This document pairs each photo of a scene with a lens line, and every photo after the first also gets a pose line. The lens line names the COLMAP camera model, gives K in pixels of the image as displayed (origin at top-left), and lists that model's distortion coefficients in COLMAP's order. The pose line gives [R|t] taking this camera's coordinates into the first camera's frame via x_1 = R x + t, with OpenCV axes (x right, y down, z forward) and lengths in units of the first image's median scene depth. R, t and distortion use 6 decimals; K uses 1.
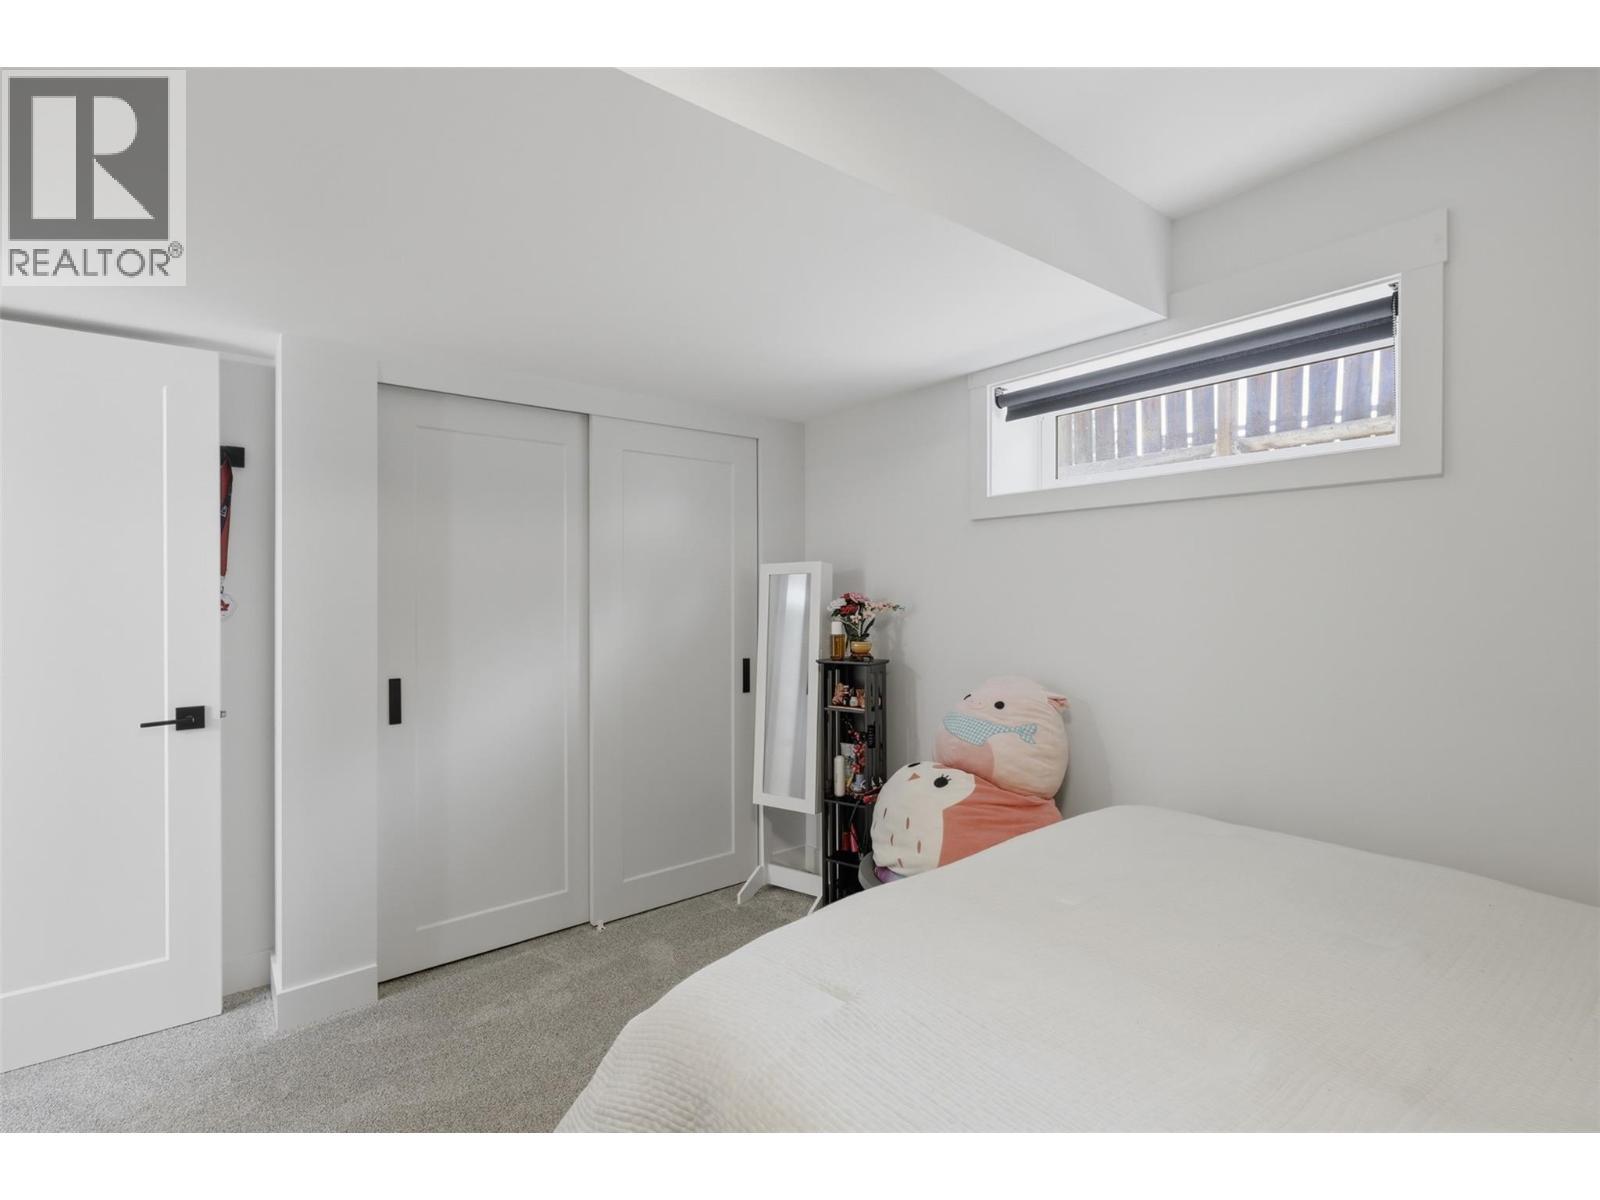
lens RADIAL K [[719.3, 0, 800.2], [0, 719.3, 587.8], [0, 0, 1]] dist [-0.000100, -0.000122]
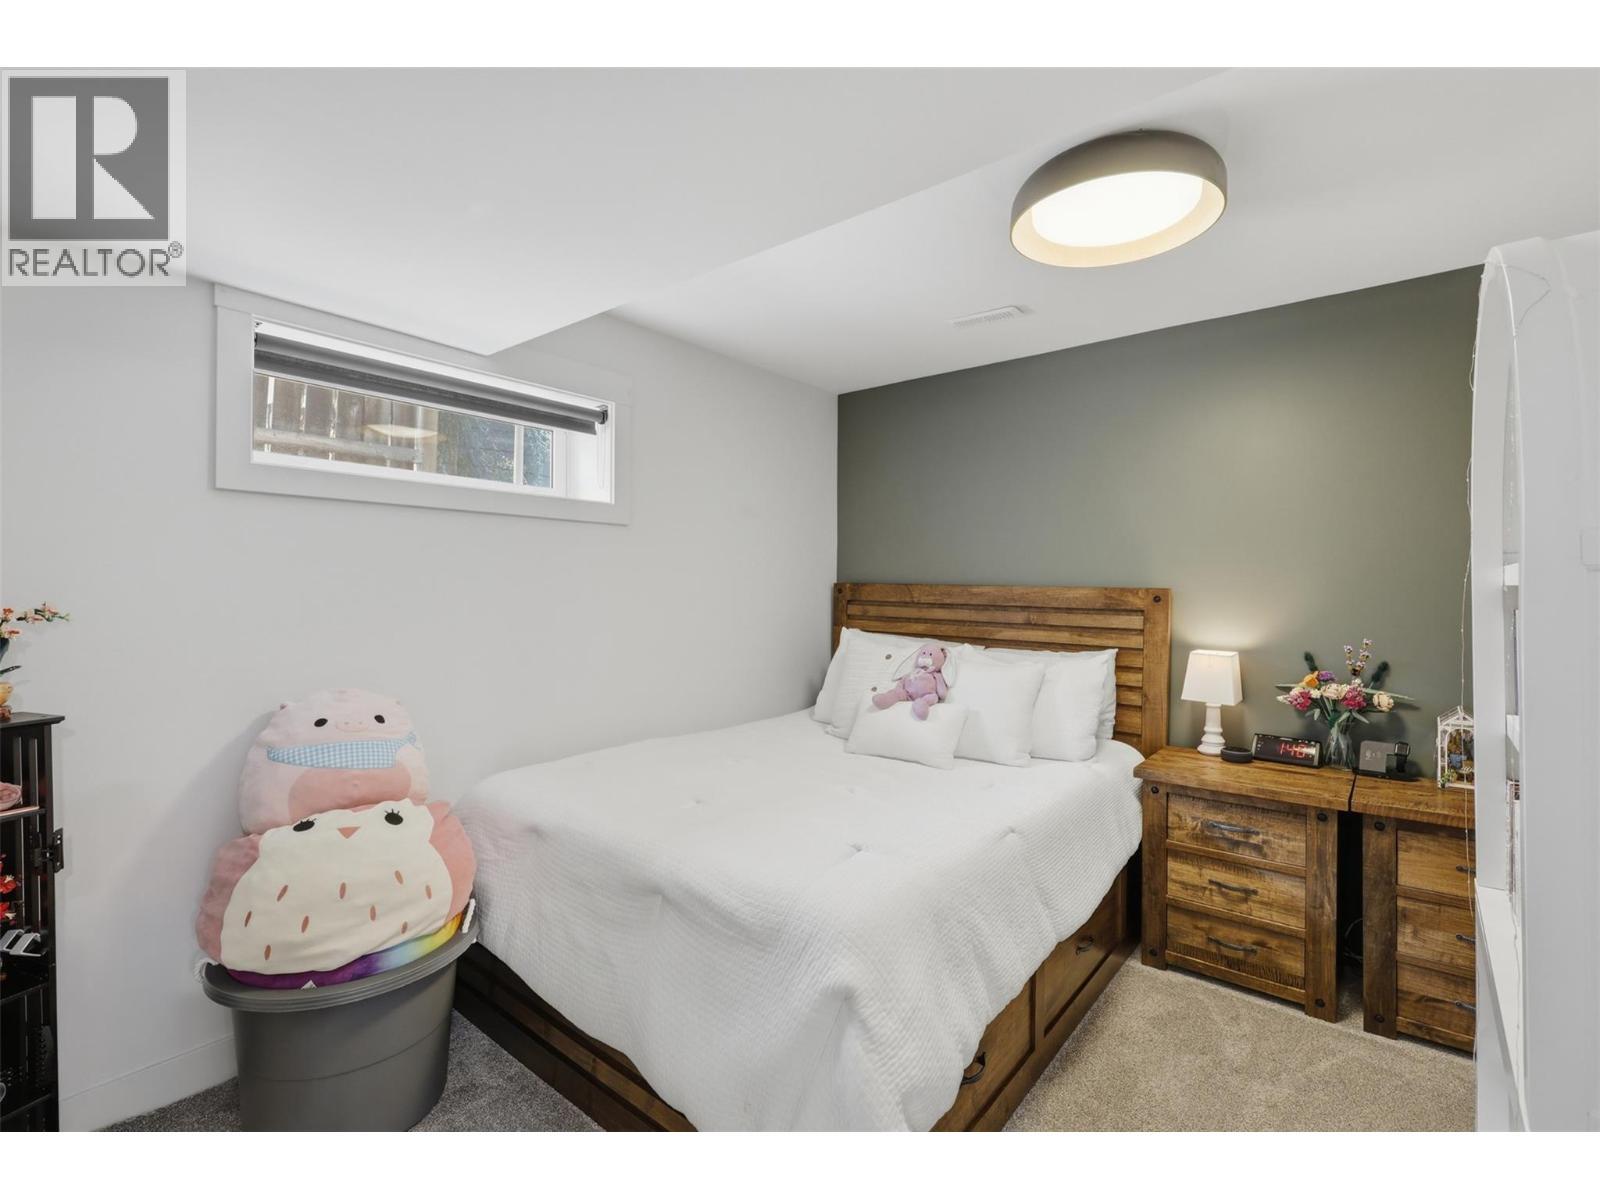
lens RADIAL K [[719.3, 0, 800.2], [0, 719.3, 587.8], [0, 0, 1]] dist [-0.000100, -0.000122]
pose [[-0.223068, 0.003599, 0.974796, -0.716814], [-0.006399, 0.999966, -0.005157, 0.006113], [-0.974782, -0.007388, -0.223037, 0.731852]]
